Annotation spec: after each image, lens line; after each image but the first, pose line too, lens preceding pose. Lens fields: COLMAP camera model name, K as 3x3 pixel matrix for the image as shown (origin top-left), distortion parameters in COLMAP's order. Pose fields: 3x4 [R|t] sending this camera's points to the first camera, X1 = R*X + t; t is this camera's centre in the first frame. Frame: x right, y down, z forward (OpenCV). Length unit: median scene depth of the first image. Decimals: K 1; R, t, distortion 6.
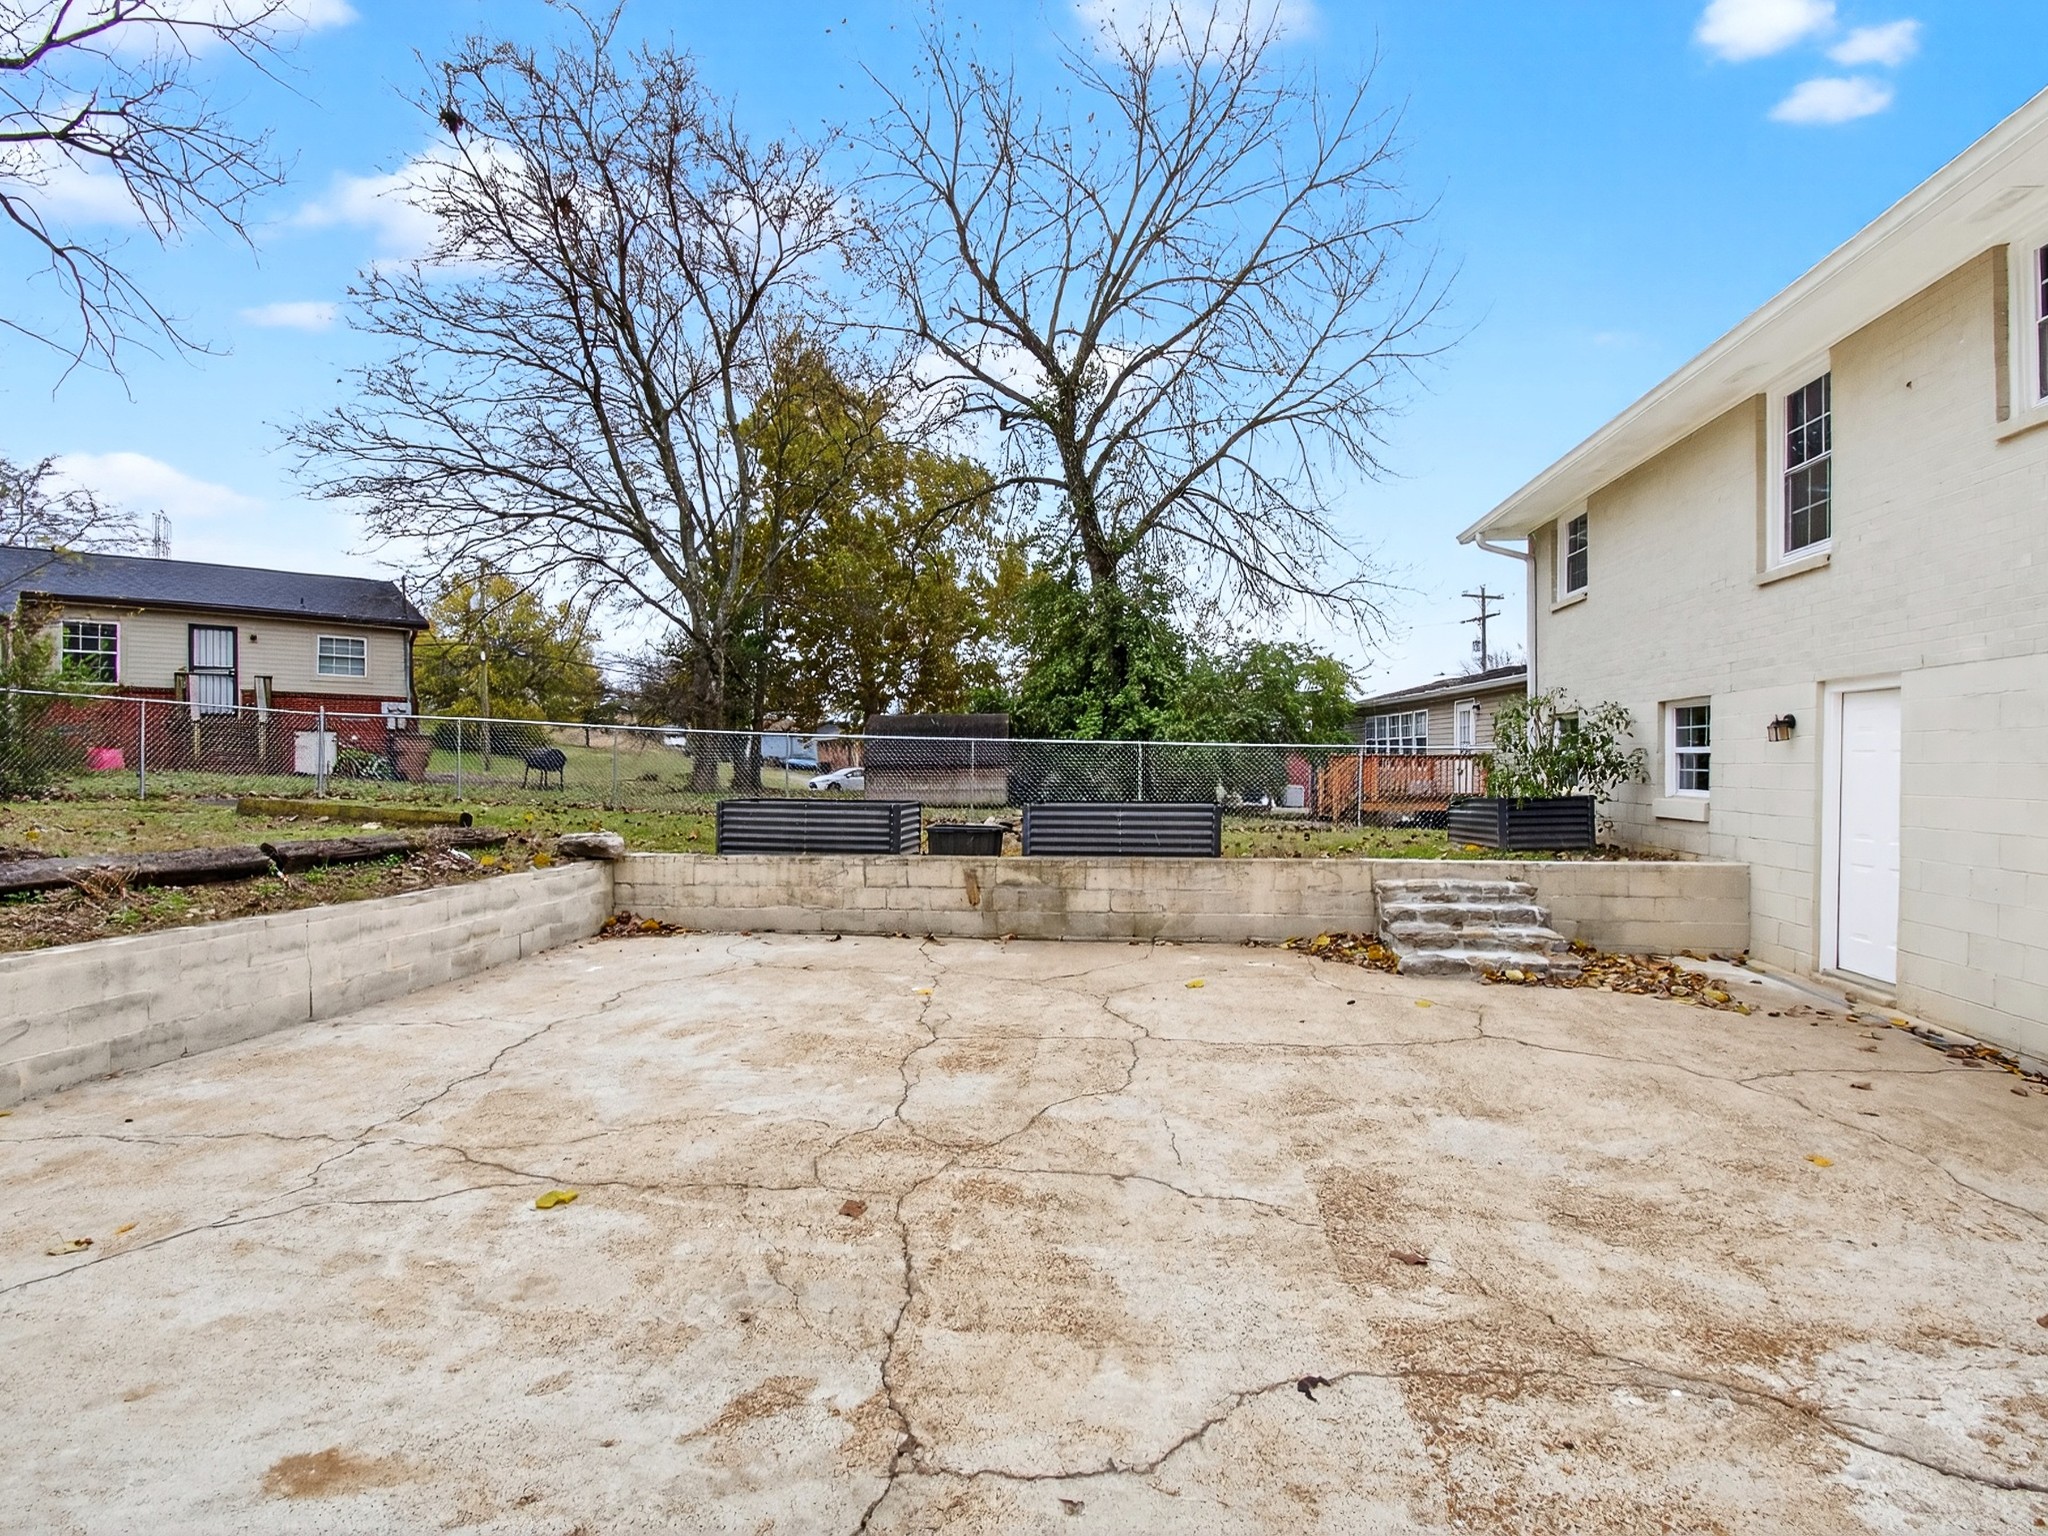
lens RADIAL K [[1038.4, 0, 1065.0], [0, 1038.4, 759.8], [0, 0, 1]] dist [0.011217, -0.019477]
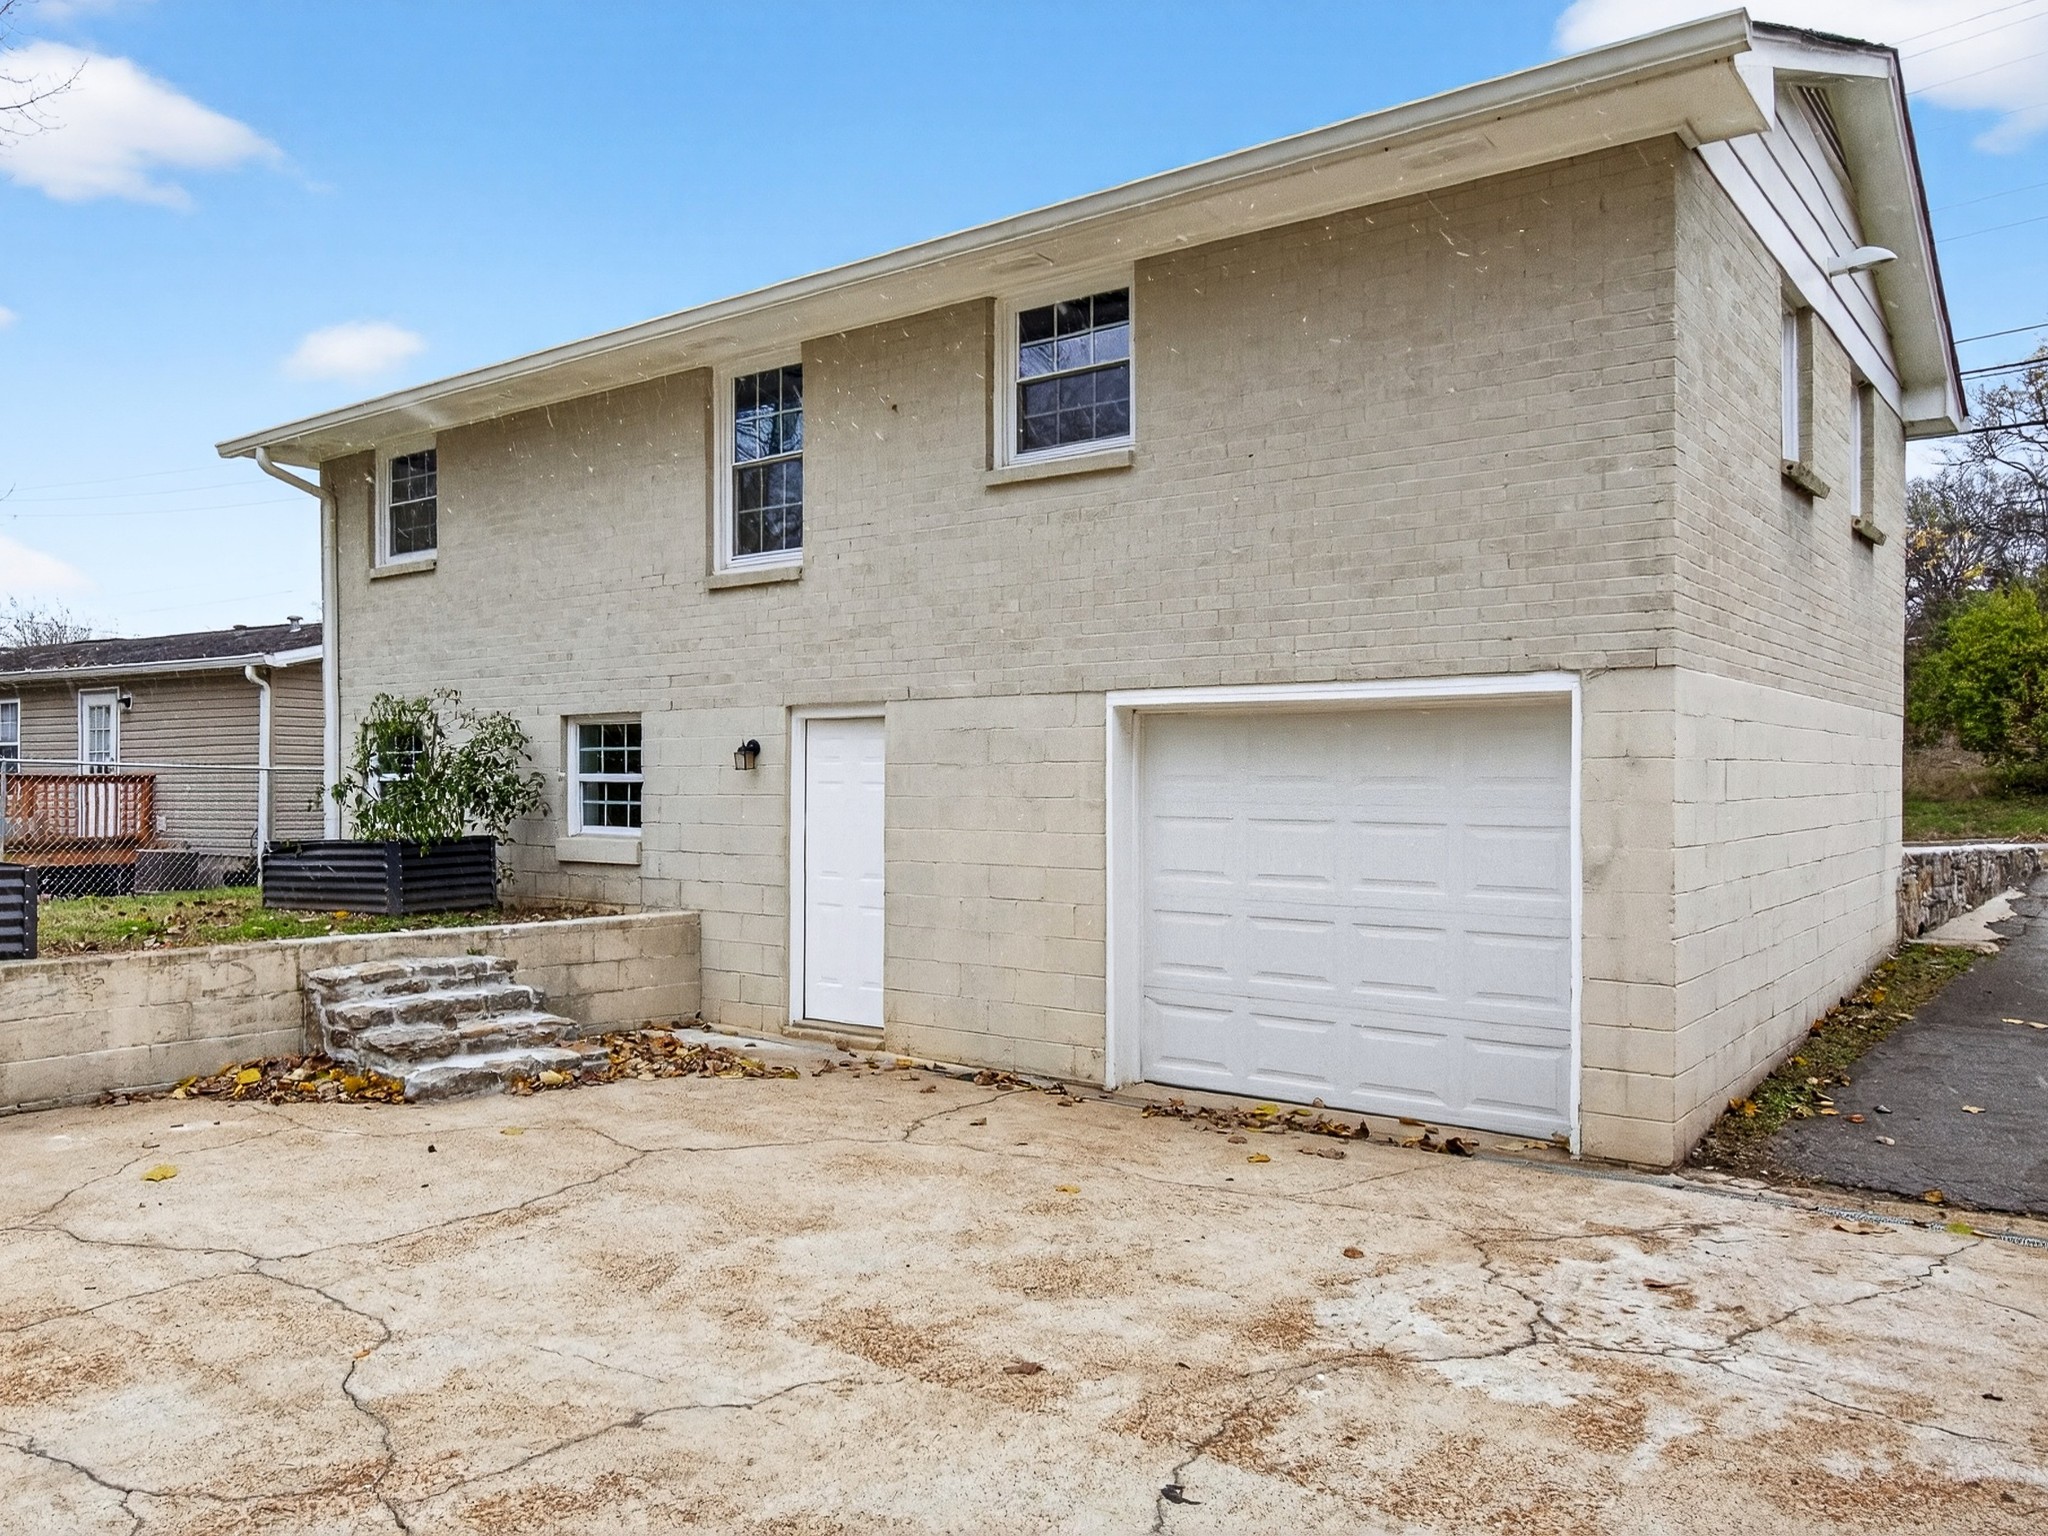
lens RADIAL K [[1502.1, 0, 1018.5], [0, 1502.1, 773.7], [0, 0, 1]] dist [0.026270, -0.026754]
pose [[0.545253, 0.015497, 0.838128, -0.267442], [-0.010197, 0.999878, -0.011854, -0.002179], [-0.838209, -0.002083, 0.545345, 0.113132]]
